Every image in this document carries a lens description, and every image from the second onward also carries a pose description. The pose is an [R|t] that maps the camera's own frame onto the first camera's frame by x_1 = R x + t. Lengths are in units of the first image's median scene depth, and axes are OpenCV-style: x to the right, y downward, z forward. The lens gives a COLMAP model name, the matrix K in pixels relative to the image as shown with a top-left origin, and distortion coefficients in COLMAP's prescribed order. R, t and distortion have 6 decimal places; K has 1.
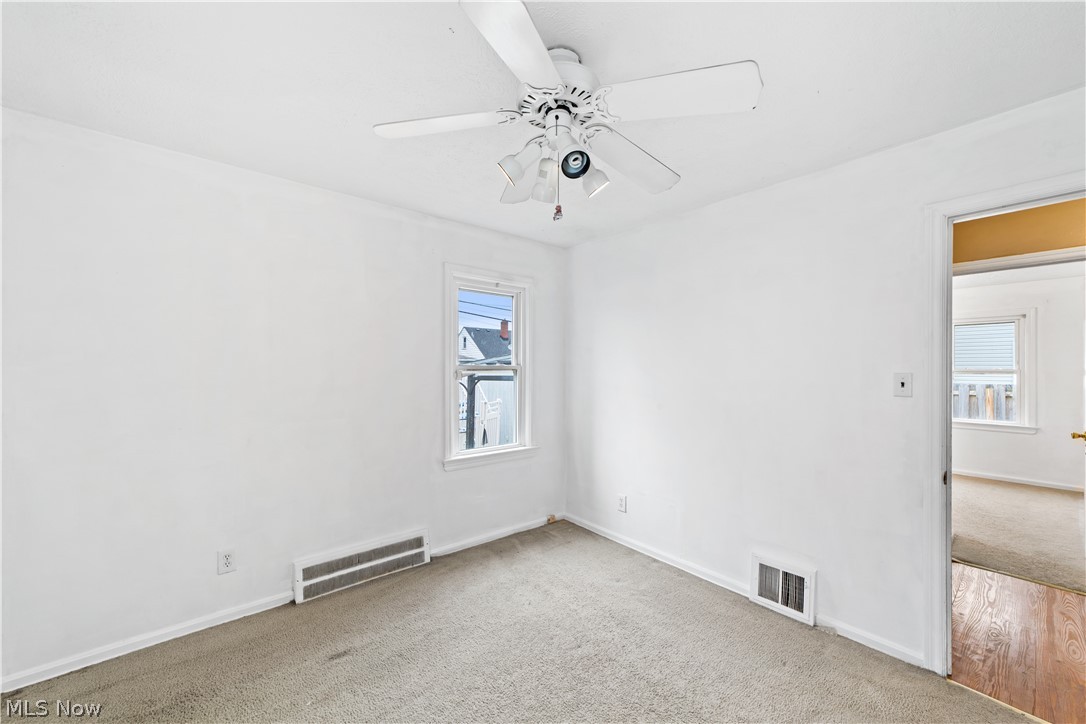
lens RADIAL K [[418.4, 0, 531.4], [0, 418.4, 362.7], [0, 0, 1]] dist [-0.014839, 0.006955]
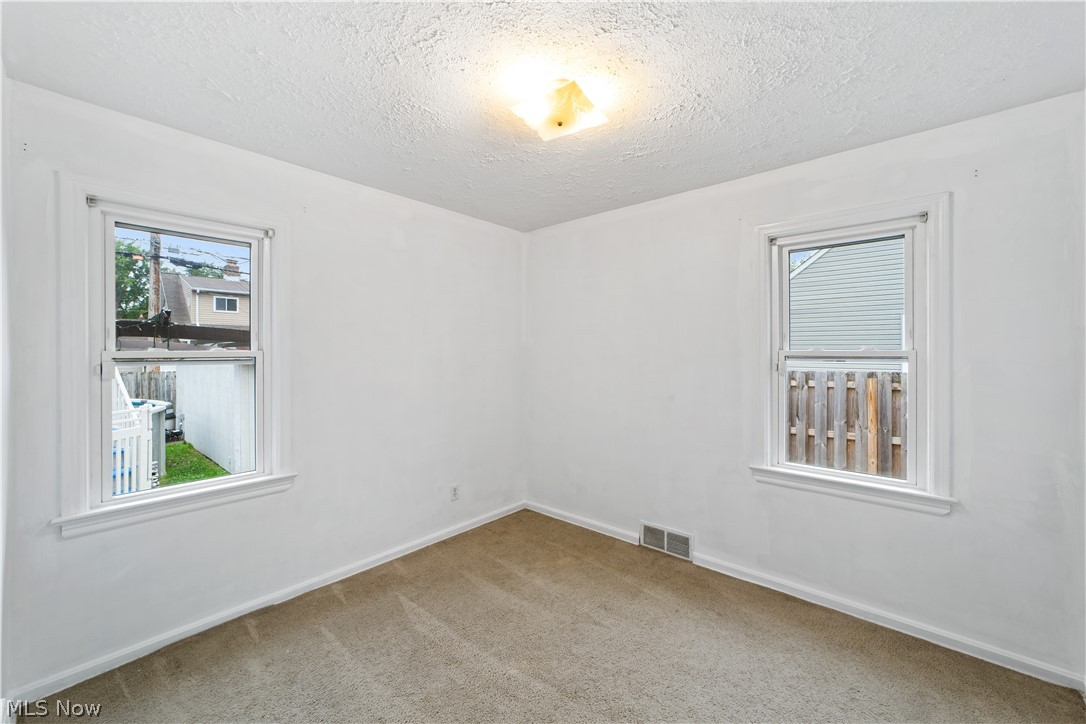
lens RADIAL K [[418.4, 0, 551.2], [0, 418.4, 355.1], [0, 0, 1]] dist [-0.014839, 0.006955]
pose [[0.987415, -0.016490, 0.157292, 0.477039], [0.013789, 0.999738, 0.018246, 0.005320], [-0.157551, -0.015847, 0.987384, 0.410919]]
